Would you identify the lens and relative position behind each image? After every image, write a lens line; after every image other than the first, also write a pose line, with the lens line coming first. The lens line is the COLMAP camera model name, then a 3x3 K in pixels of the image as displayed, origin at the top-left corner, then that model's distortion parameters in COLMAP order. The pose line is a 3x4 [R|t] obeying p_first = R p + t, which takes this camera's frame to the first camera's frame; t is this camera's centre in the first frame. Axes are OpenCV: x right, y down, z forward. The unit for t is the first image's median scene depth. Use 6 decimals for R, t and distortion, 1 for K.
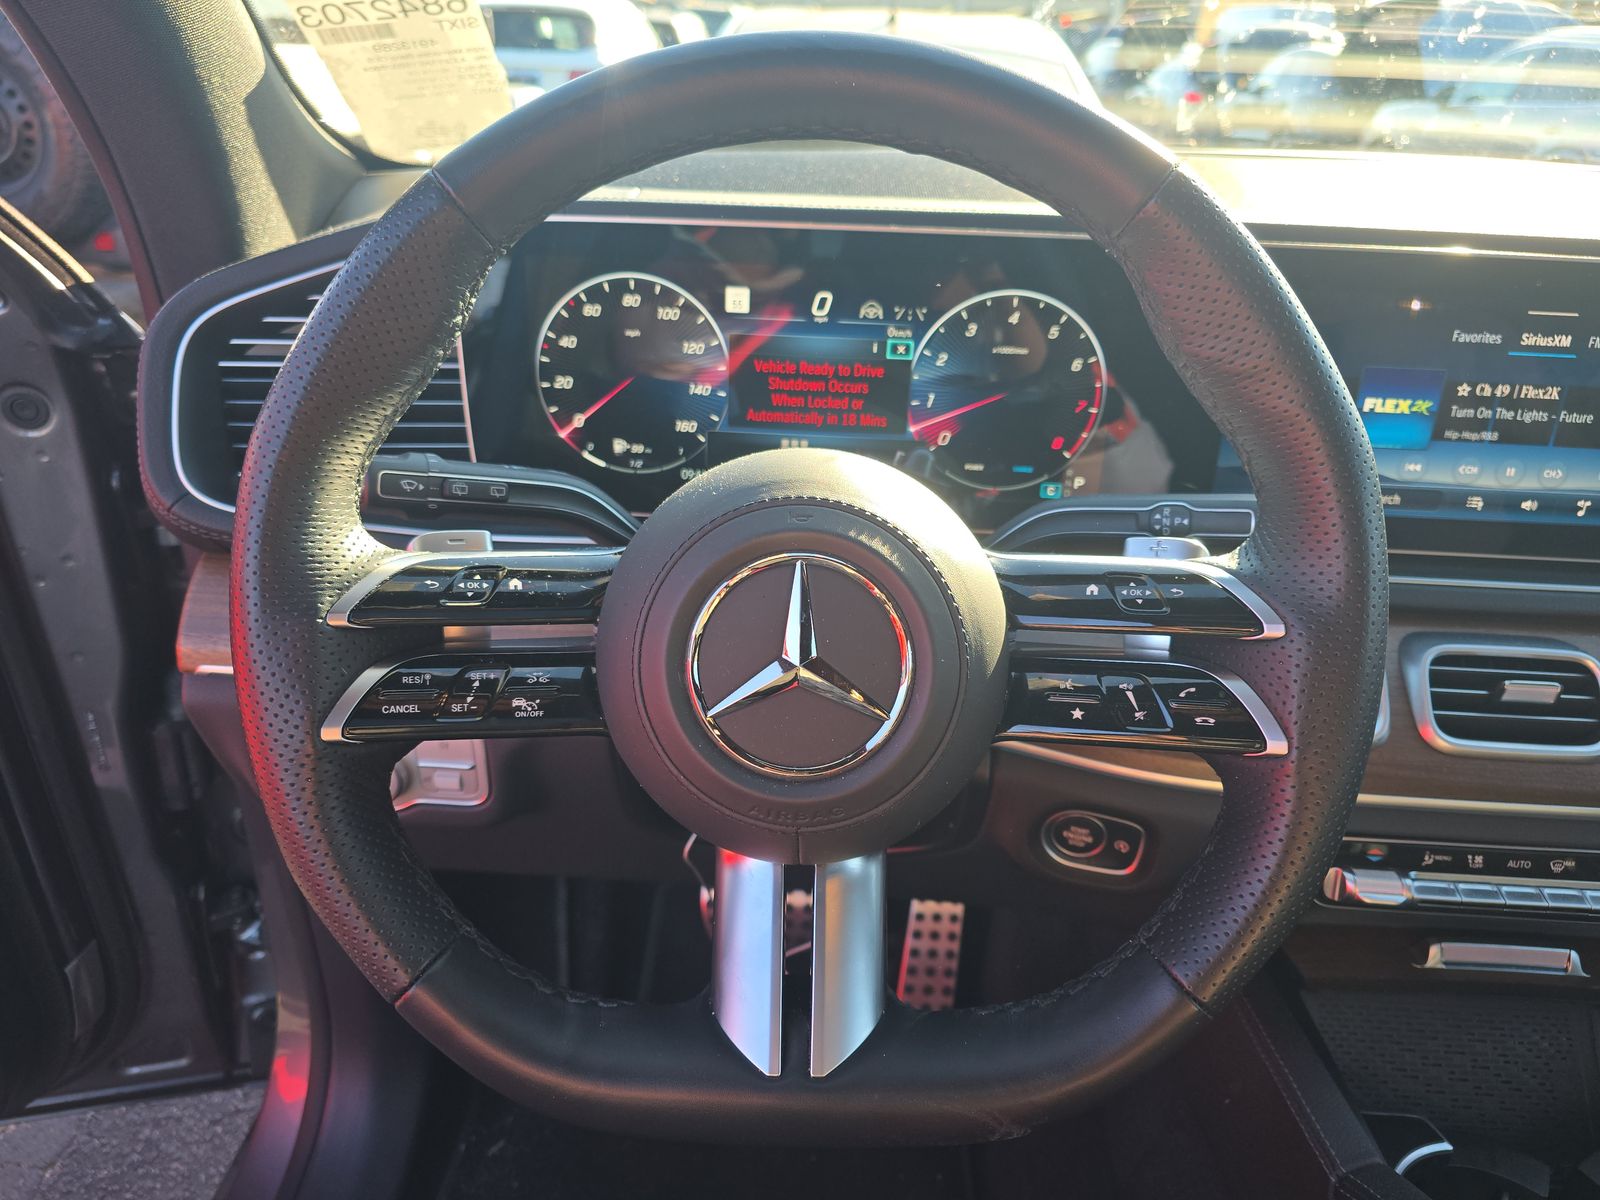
lens RADIAL K [[1061.1, 0, 792.0], [0, 1061.1, 588.6], [0, 0, 1]] dist [0.029524, -0.006233]
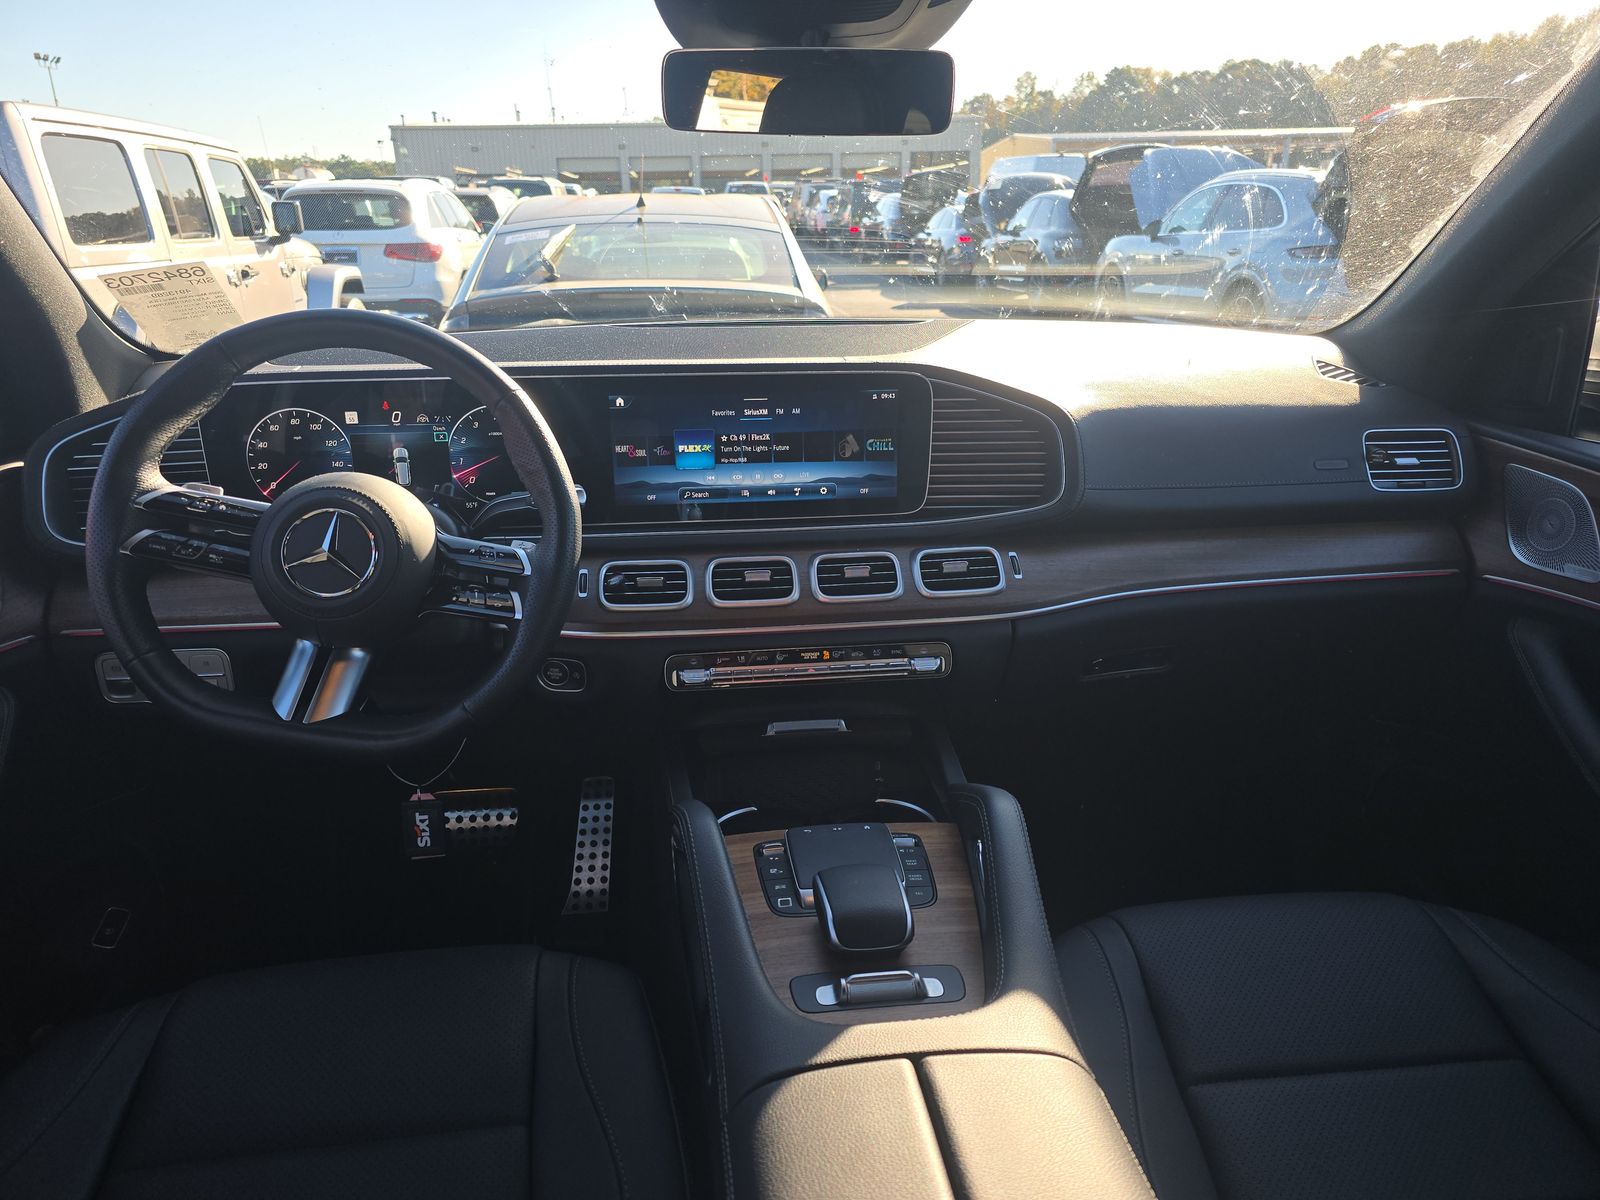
lens RADIAL K [[1061.1, 0, 806.6], [0, 1061.1, 614.3], [0, 0, 1]] dist [0.029524, -0.006233]
pose [[0.987639, -0.092097, 0.126835, 0.491863], [0.103541, 0.990831, -0.086796, 0.345241], [-0.117678, 0.098855, 0.988119, -1.007980]]
